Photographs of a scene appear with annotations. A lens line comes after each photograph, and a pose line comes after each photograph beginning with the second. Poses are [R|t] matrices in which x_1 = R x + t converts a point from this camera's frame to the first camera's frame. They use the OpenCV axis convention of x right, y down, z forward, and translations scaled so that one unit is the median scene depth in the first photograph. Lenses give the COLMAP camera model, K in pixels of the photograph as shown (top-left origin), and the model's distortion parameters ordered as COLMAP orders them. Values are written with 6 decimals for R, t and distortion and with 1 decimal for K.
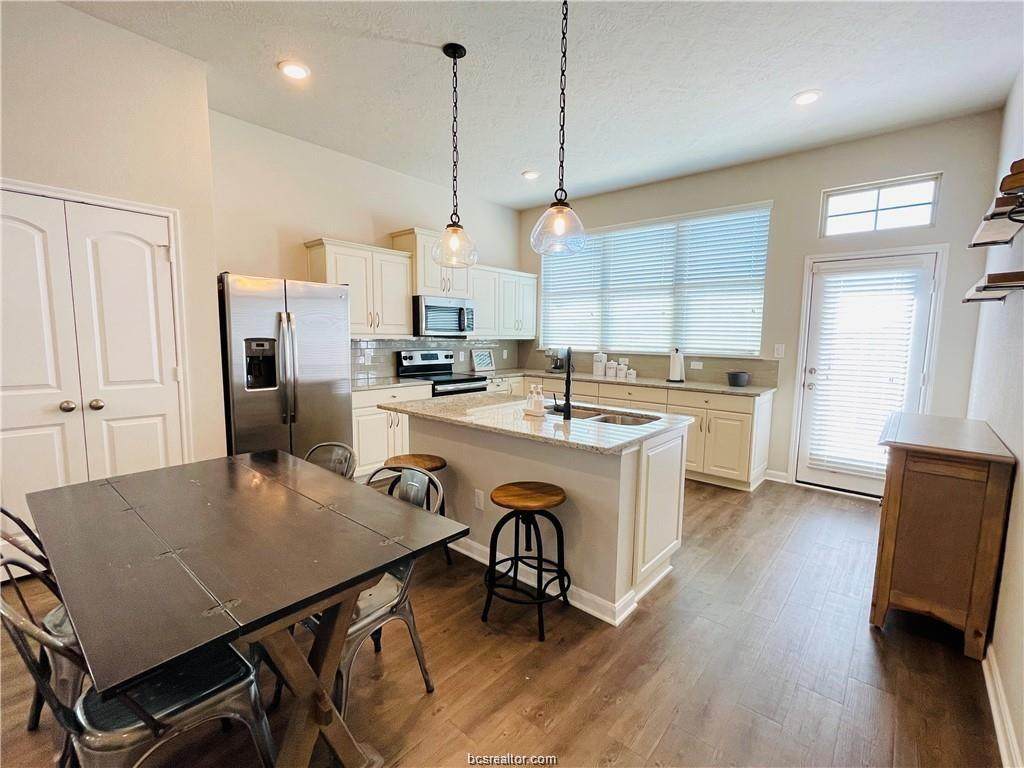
lens RADIAL K [[463.9, 0, 513.7], [0, 463.9, 385.8], [0, 0, 1]] dist [0.000420, 0.000263]
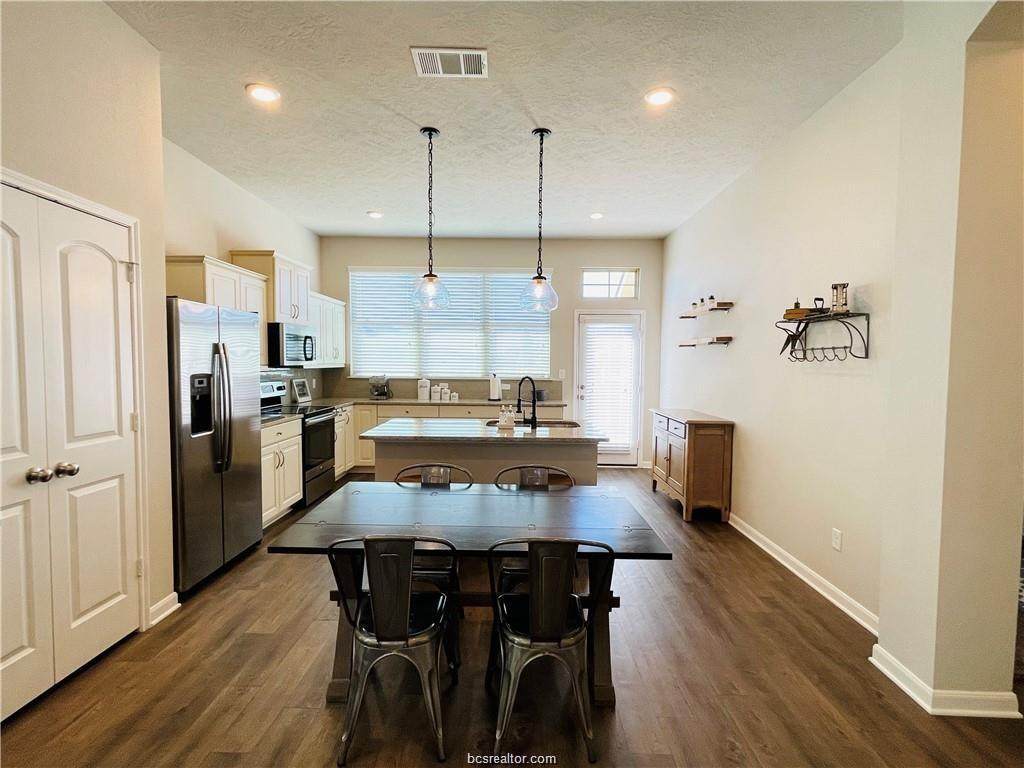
lens RADIAL K [[490.4, 0, 512.1], [0, 490.4, 386.3], [0, 0, 1]] dist [-0.005876, -0.000645]
pose [[0.760296, -0.038715, 0.648422, -0.574825], [0.071170, 0.997178, -0.023912, -0.014472], [-0.645666, 0.064328, 0.760905, -0.042653]]
